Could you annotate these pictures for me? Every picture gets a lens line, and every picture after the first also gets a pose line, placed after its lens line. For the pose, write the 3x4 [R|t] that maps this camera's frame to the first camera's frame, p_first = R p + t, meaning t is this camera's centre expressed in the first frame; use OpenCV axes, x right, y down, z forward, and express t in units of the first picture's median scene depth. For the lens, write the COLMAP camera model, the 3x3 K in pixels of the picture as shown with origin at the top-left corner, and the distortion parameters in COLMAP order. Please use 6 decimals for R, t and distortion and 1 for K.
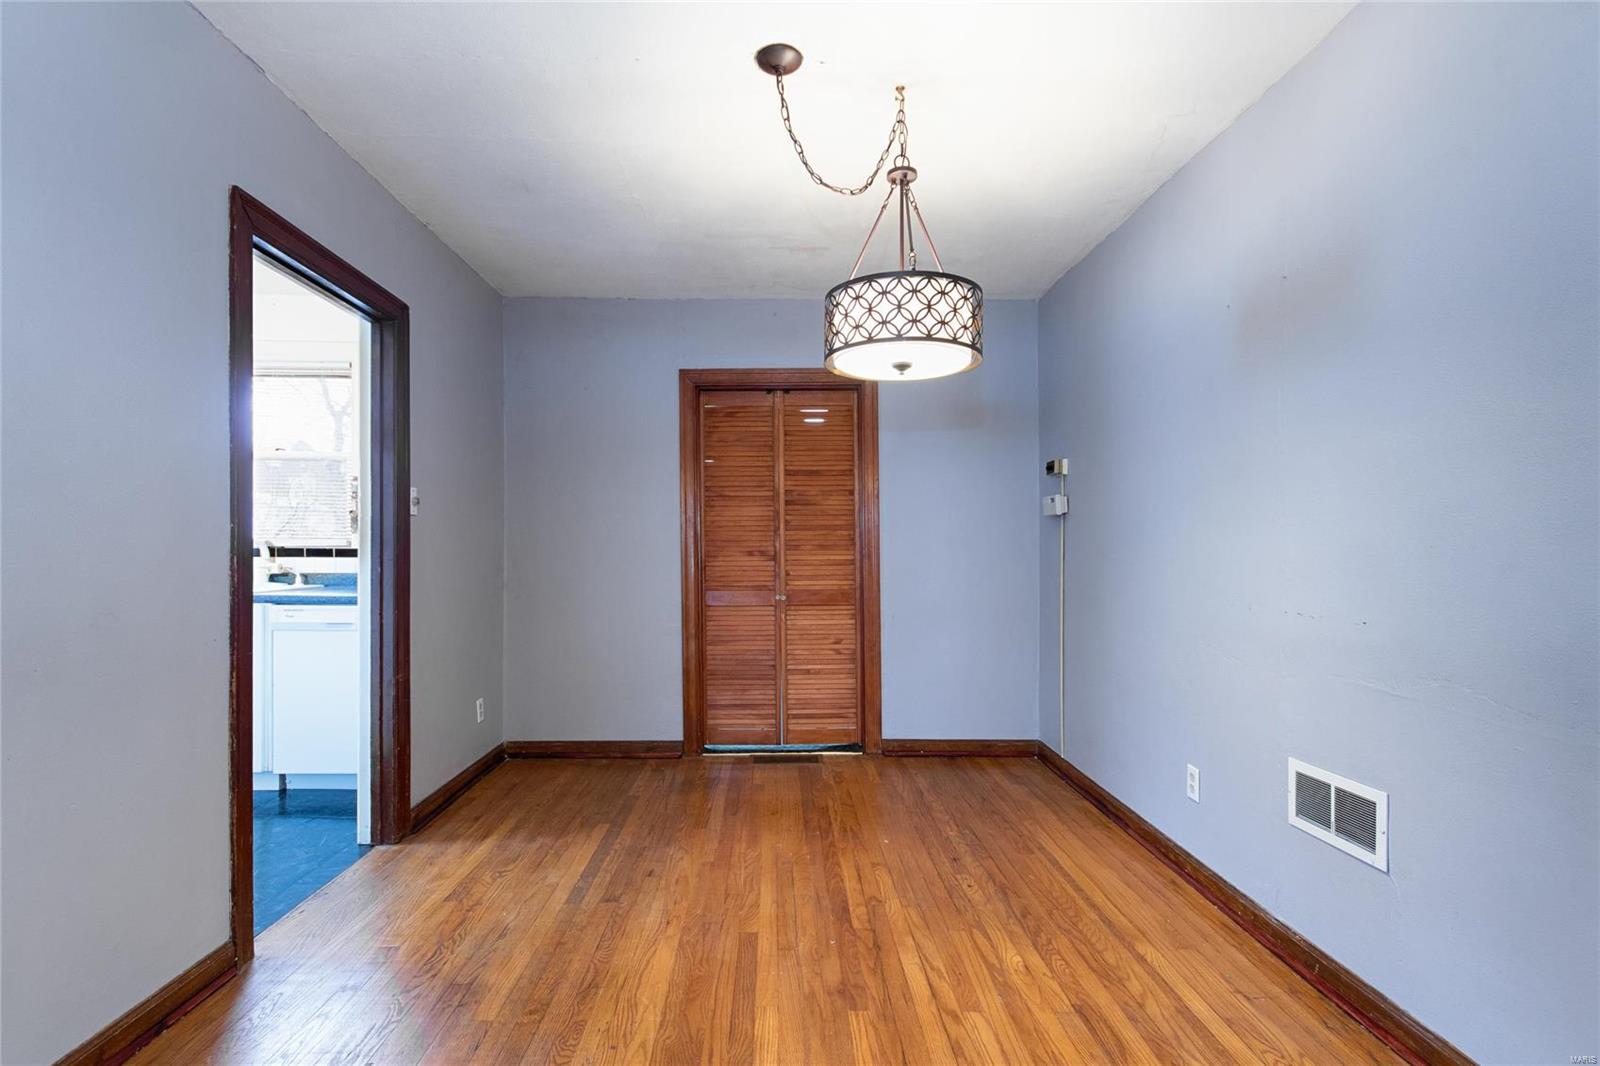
lens RADIAL K [[744.7, 0, 800.3], [0, 744.7, 552.7], [0, 0, 1]] dist [0.000931, 0.000038]
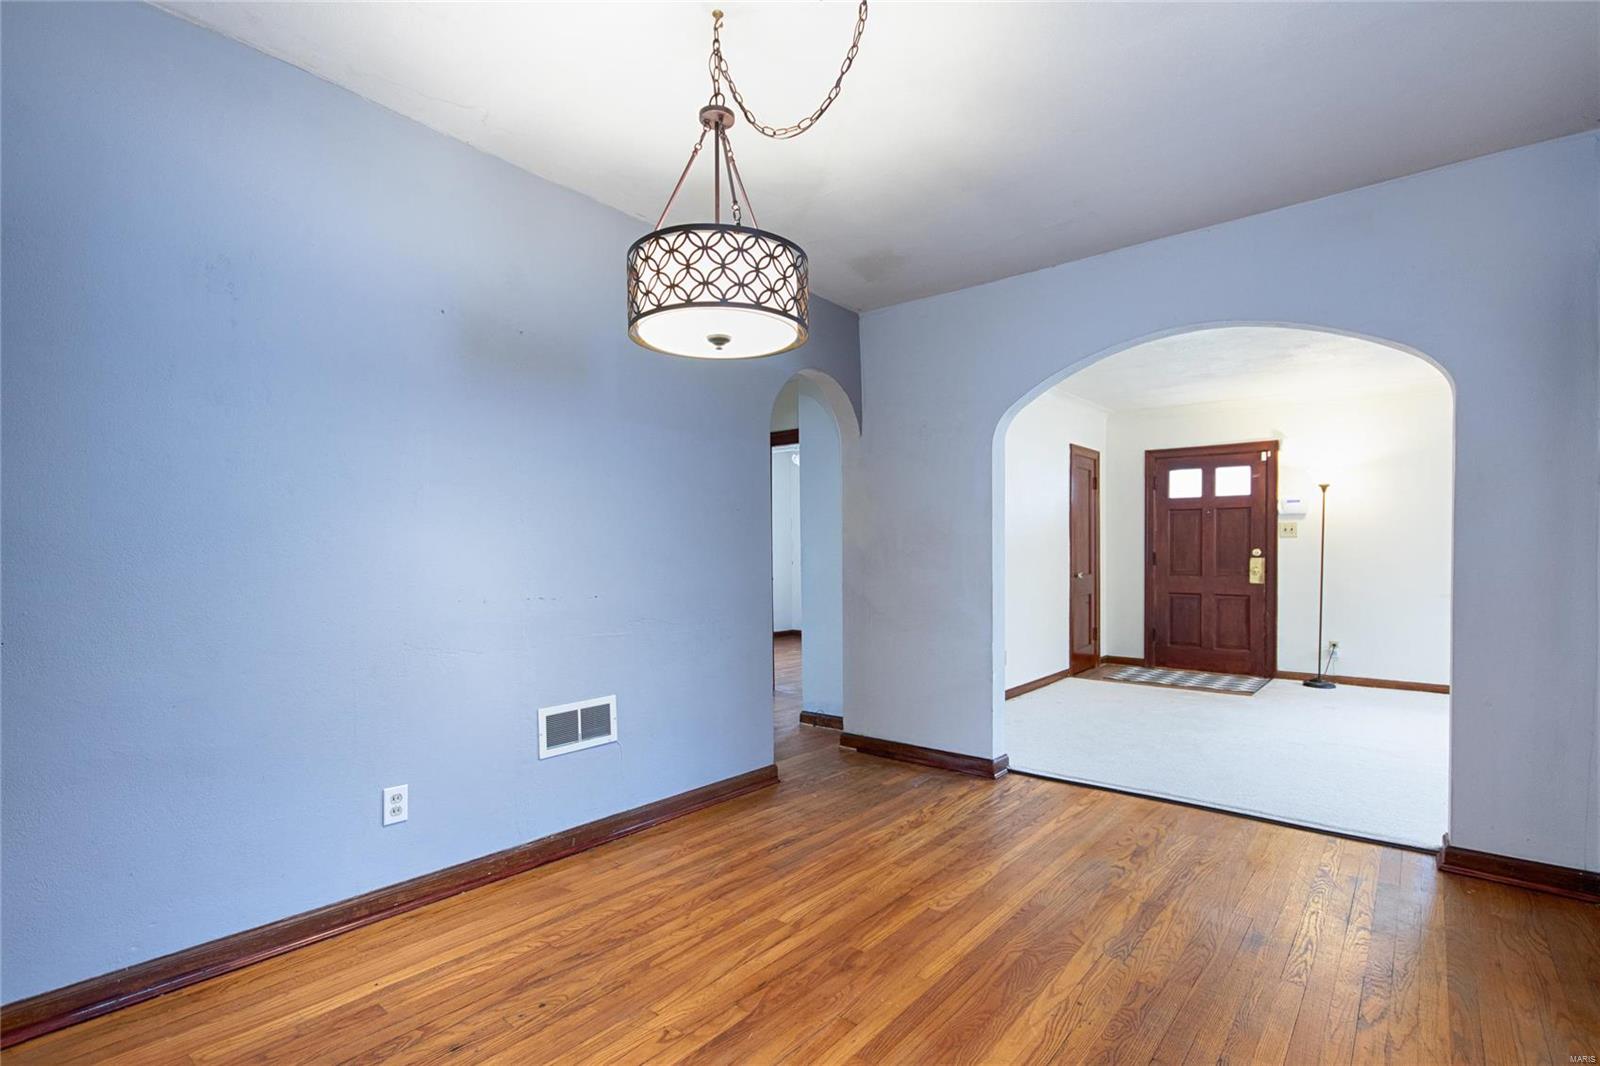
lens RADIAL K [[727.8, 0, 781.6], [0, 727.8, 562.7], [0, 0, 1]] dist [-0.001194, -0.000116]
pose [[-0.727642, -0.009867, 0.685886, -0.555768], [-0.002941, 0.999932, 0.011264, 0.003649], [-0.685950, 0.006179, -0.727622, 1.747639]]
